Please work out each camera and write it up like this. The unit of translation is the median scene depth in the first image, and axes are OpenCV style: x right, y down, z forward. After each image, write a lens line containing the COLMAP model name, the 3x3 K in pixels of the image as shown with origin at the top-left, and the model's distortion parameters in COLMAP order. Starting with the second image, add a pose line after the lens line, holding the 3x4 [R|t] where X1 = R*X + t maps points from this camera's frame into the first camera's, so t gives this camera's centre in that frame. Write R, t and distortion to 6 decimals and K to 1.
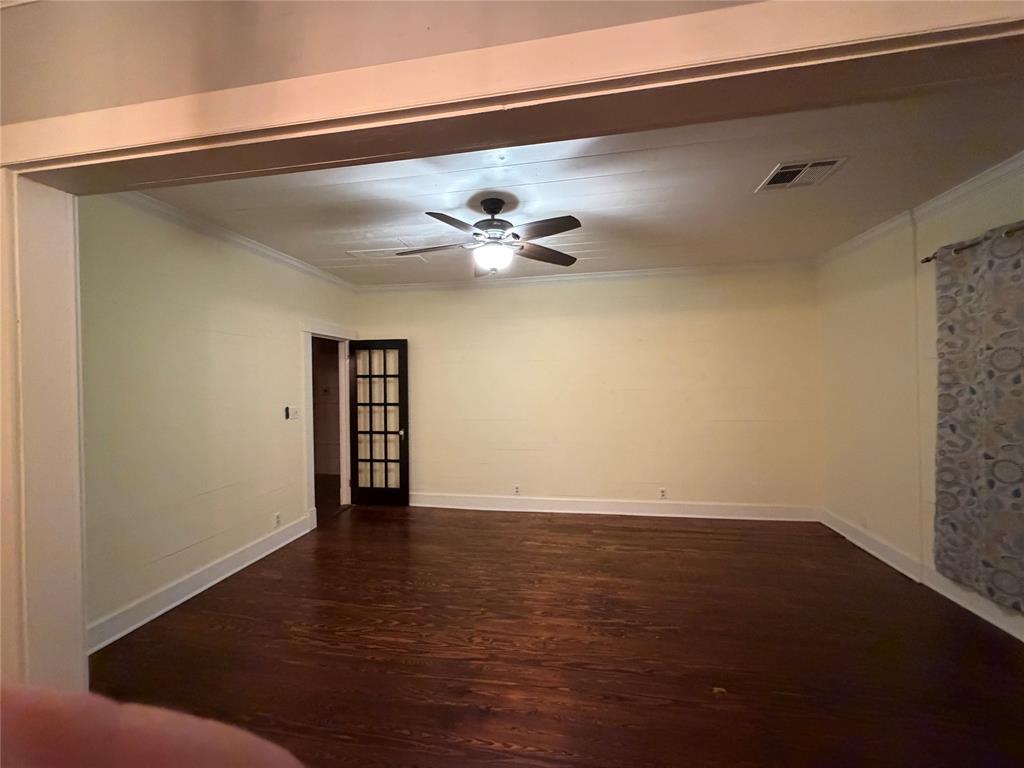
lens RADIAL K [[406.9, 0, 511.4], [0, 406.9, 384.9], [0, 0, 1]] dist [-0.000718, -0.000522]
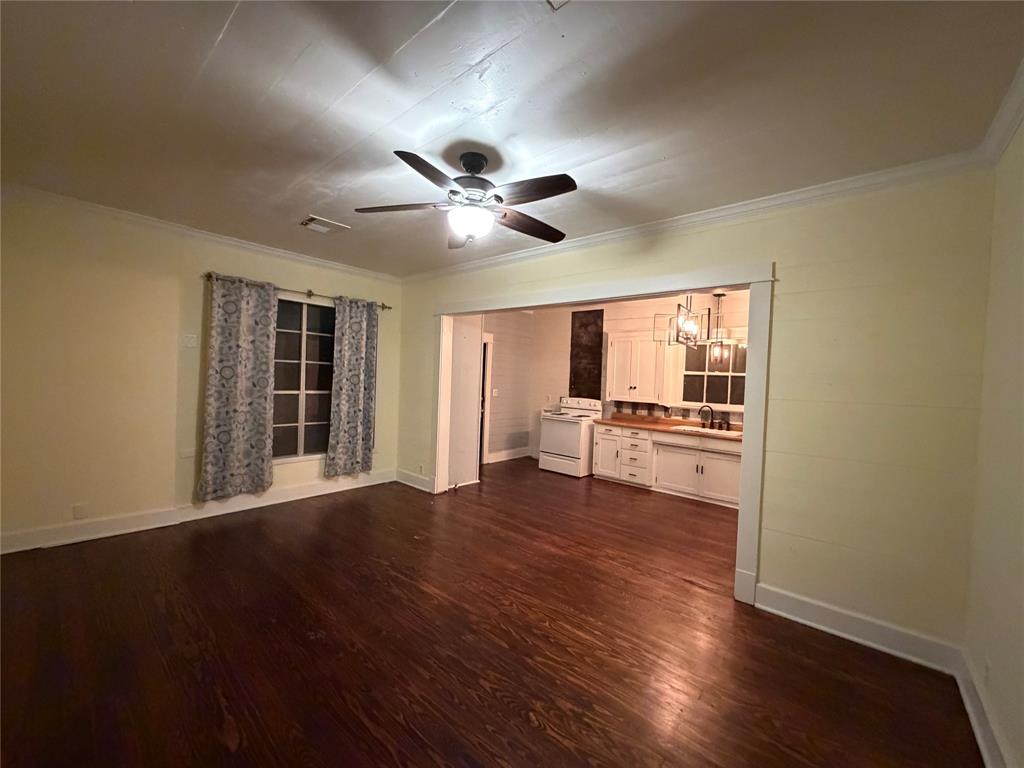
lens RADIAL K [[406.6, 0, 510.2], [0, 406.6, 382.9], [0, 0, 1]] dist [-0.000231, -0.000060]
pose [[-0.856270, -0.025288, 0.515909, -0.588145], [-0.025218, 0.999656, 0.007144, 0.017984], [-0.515913, -0.006893, -0.856613, 1.759409]]
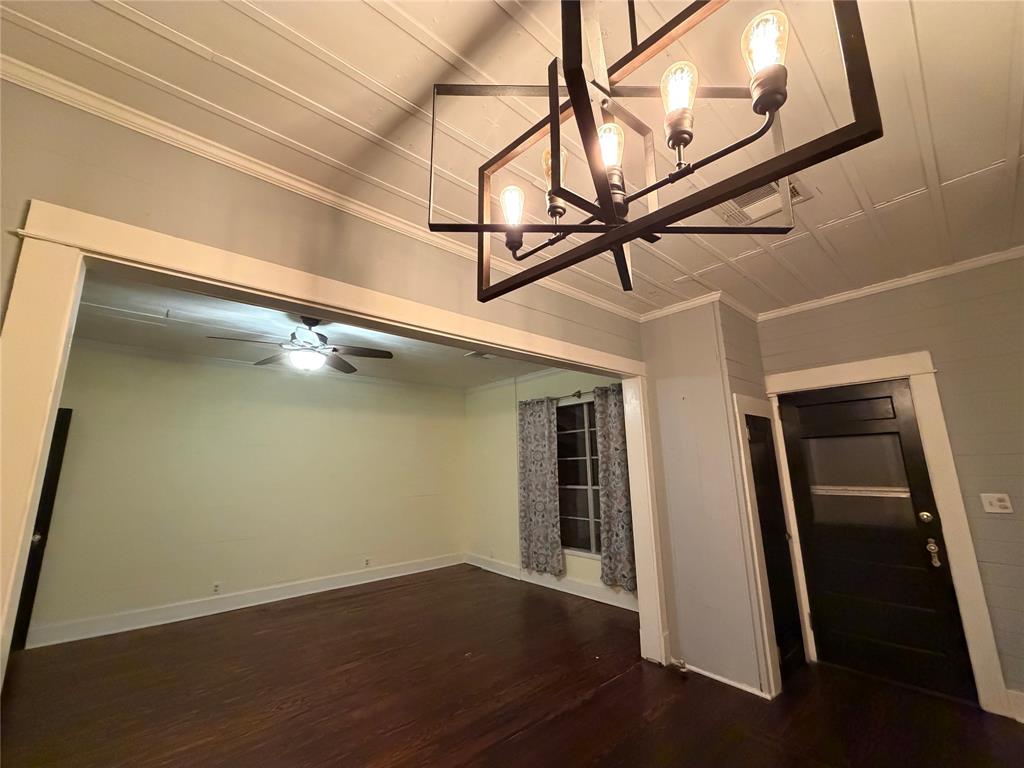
lens RADIAL K [[406.9, 0, 511.4], [0, 406.9, 384.9], [0, 0, 1]] dist [-0.000718, -0.000522]
pose [[0.631412, 0.156325, 0.759527, -0.597846], [0.009378, 0.977858, -0.209058, 0.021289], [-0.775391, 0.139124, 0.615966, -0.227460]]
